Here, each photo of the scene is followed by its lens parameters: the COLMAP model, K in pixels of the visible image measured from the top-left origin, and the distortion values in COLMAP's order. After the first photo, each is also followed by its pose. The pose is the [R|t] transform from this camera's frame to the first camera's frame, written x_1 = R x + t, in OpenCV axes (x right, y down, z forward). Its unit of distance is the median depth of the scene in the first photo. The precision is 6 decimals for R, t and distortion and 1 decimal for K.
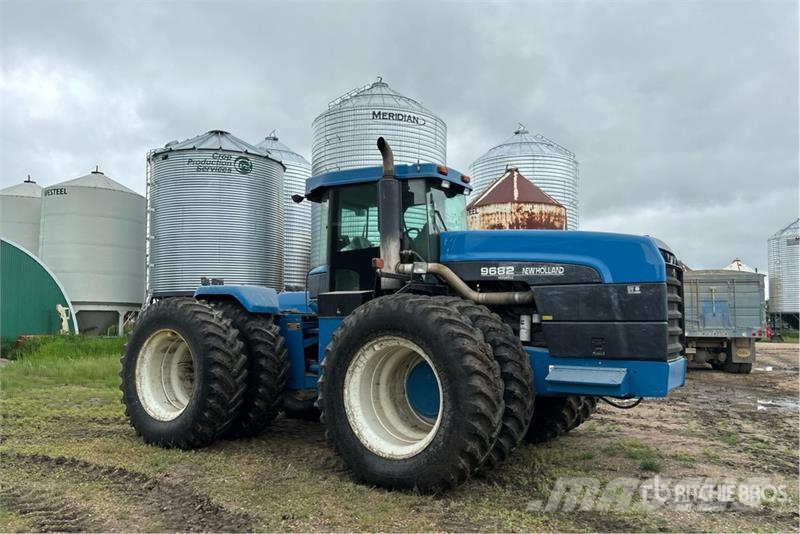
lens RADIAL K [[608.4, 0, 383.3], [0, 608.4, 267.4], [0, 0, 1]] dist [0.053737, -0.019341]
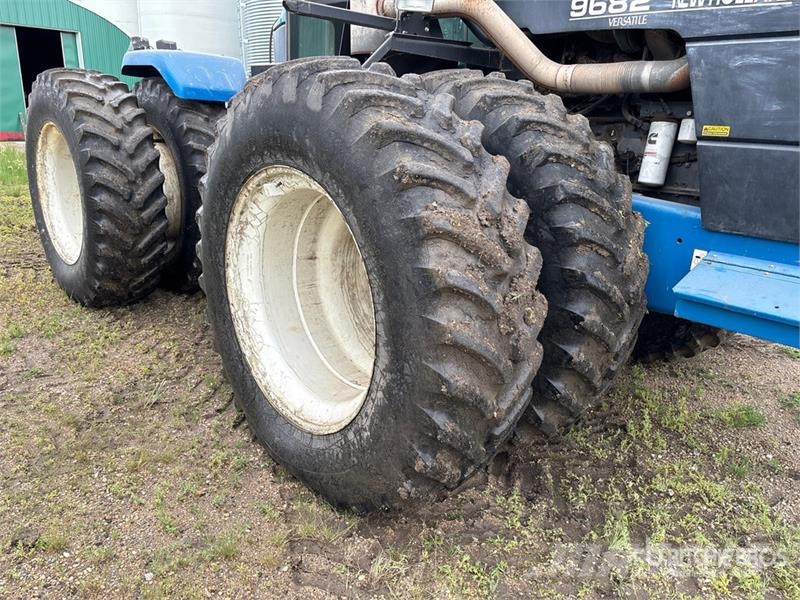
lens RADIAL K [[603.7, 0, 391.4], [0, 603.7, 296.0], [0, 0, 1]] dist [0.044024, -0.036393]
pose [[0.969062, 0.099308, -0.225956, 0.141675], [-0.008052, 0.927715, 0.373201, 0.031216], [0.246685, -0.359836, 0.899814, 0.478149]]
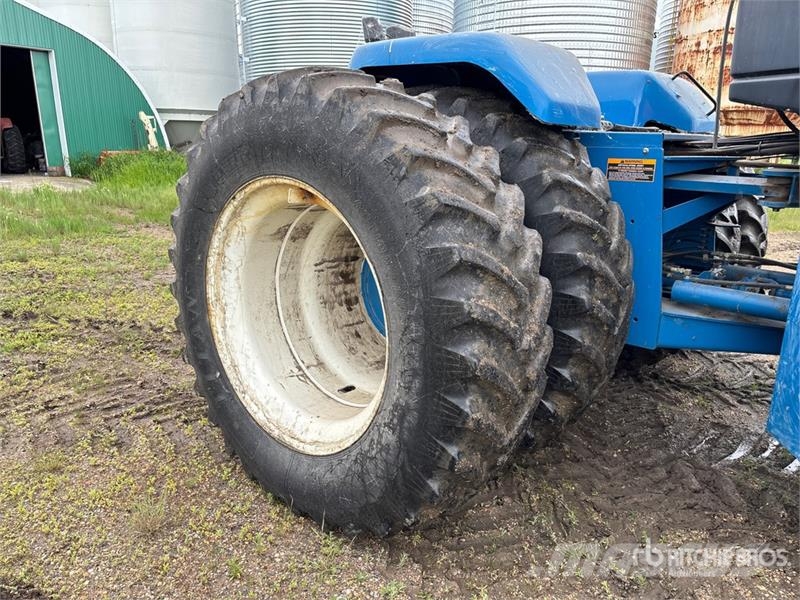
lens RADIAL K [[603.7, 0, 381.4], [0, 603.7, 304.9], [0, 0, 1]] dist [0.044024, -0.036393]
pose [[0.986877, 0.053292, -0.152428, -0.263219], [0.003803, 0.936038, 0.351879, 0.055127], [0.161431, -0.347841, 0.923551, 0.727462]]
